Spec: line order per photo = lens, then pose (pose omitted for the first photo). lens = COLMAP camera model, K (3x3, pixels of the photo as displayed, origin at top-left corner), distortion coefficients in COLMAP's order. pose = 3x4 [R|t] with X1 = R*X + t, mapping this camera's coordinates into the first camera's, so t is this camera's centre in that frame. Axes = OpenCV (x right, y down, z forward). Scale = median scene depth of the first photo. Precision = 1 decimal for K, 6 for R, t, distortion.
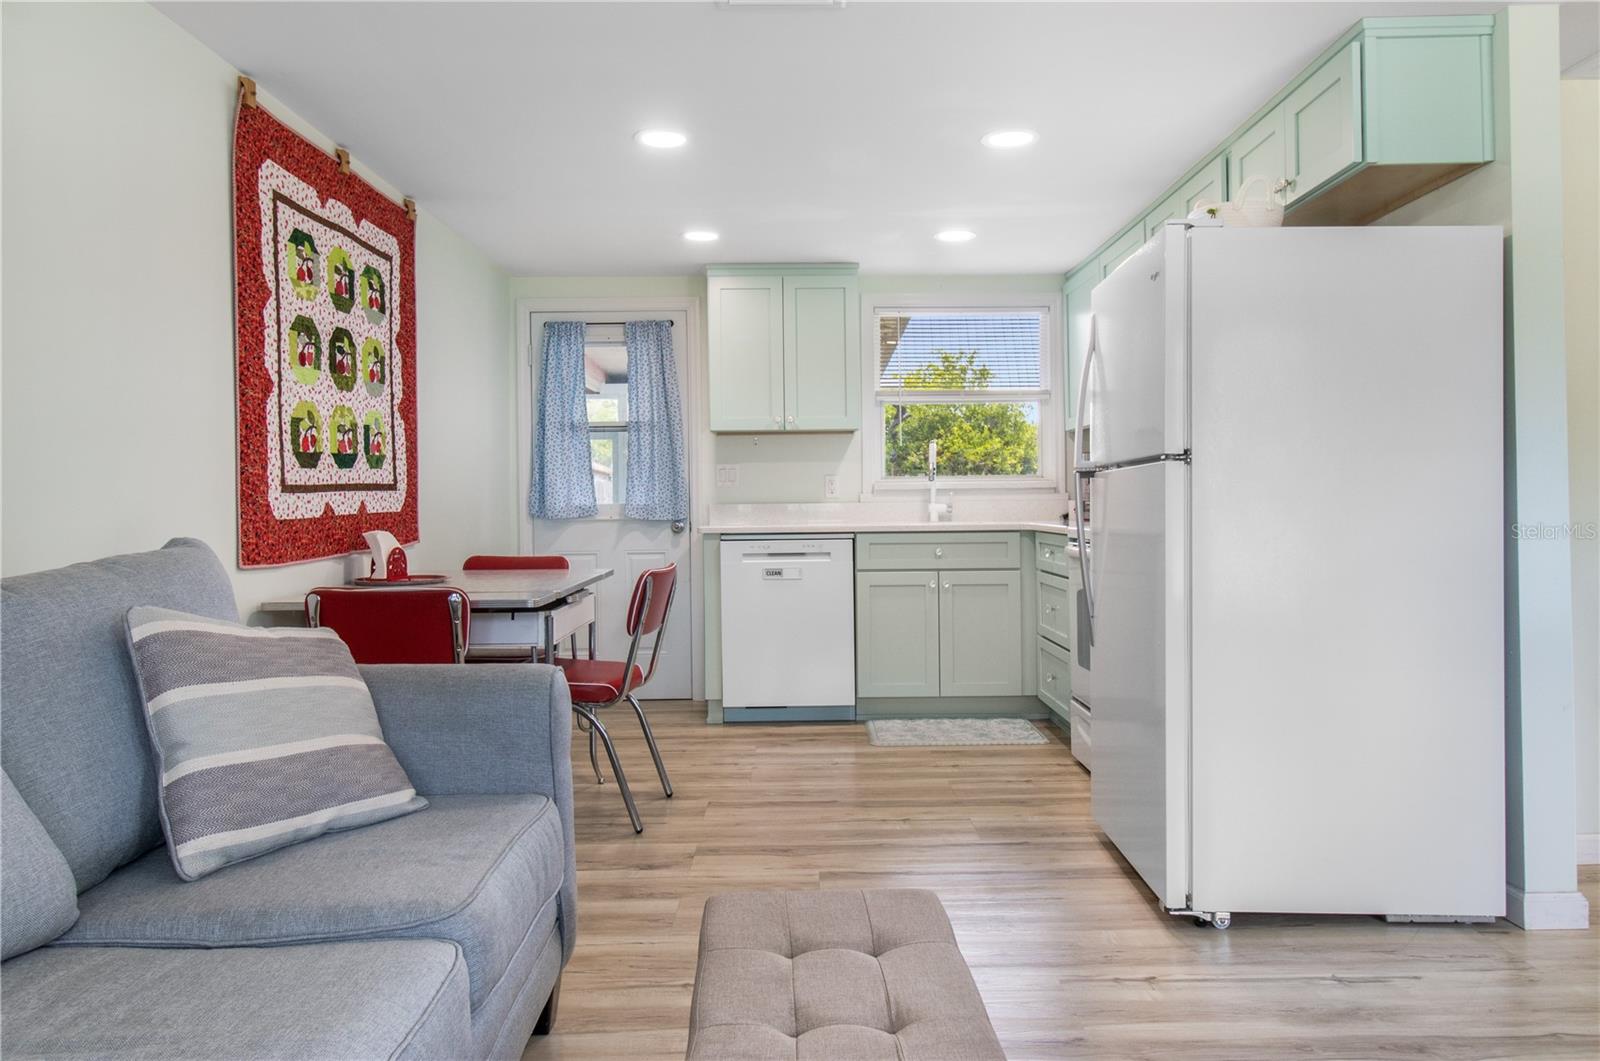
lens RADIAL K [[1046.2, 0, 805.2], [0, 1046.2, 497.9], [0, 0, 1]] dist [0.001425, -0.000529]
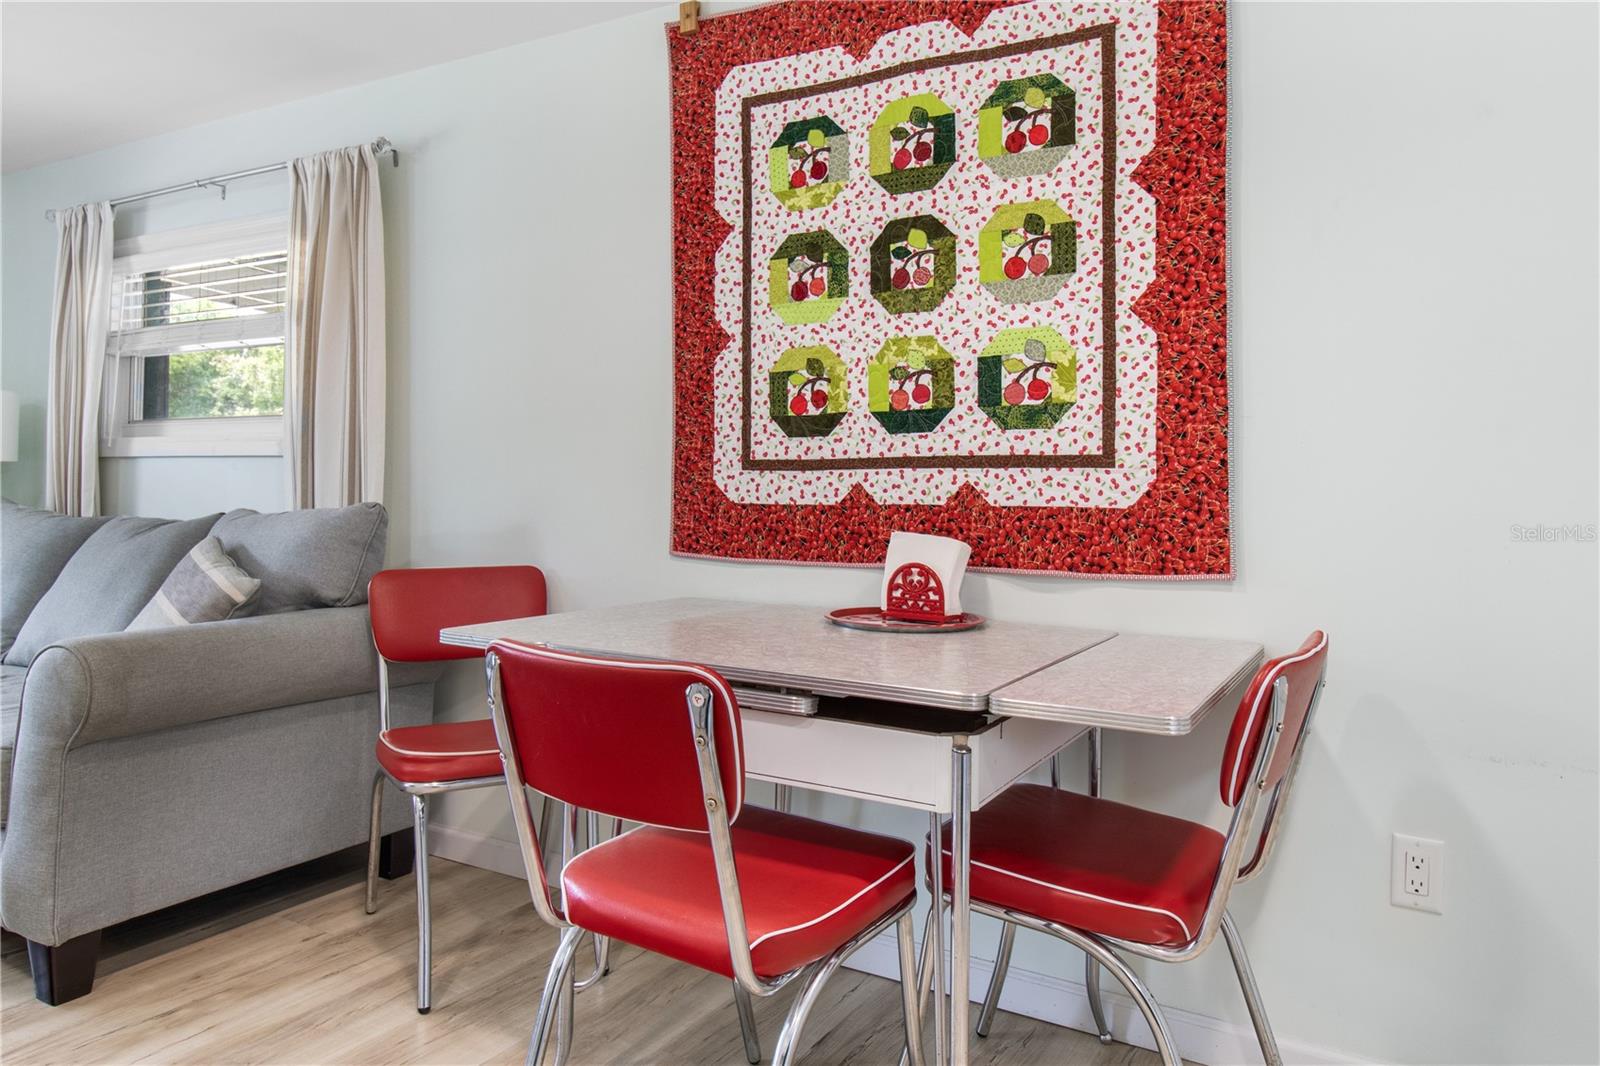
lens RADIAL K [[1088.6, 0, 813.5], [0, 1088.6, 472.5], [0, 0, 1]] dist [-0.001161, 0.000488]
pose [[-0.504729, -0.009696, -0.863223, 0.175136], [-0.013166, 0.999907, -0.003533, -0.000735], [0.863177, 0.009582, -0.504810, 1.332555]]
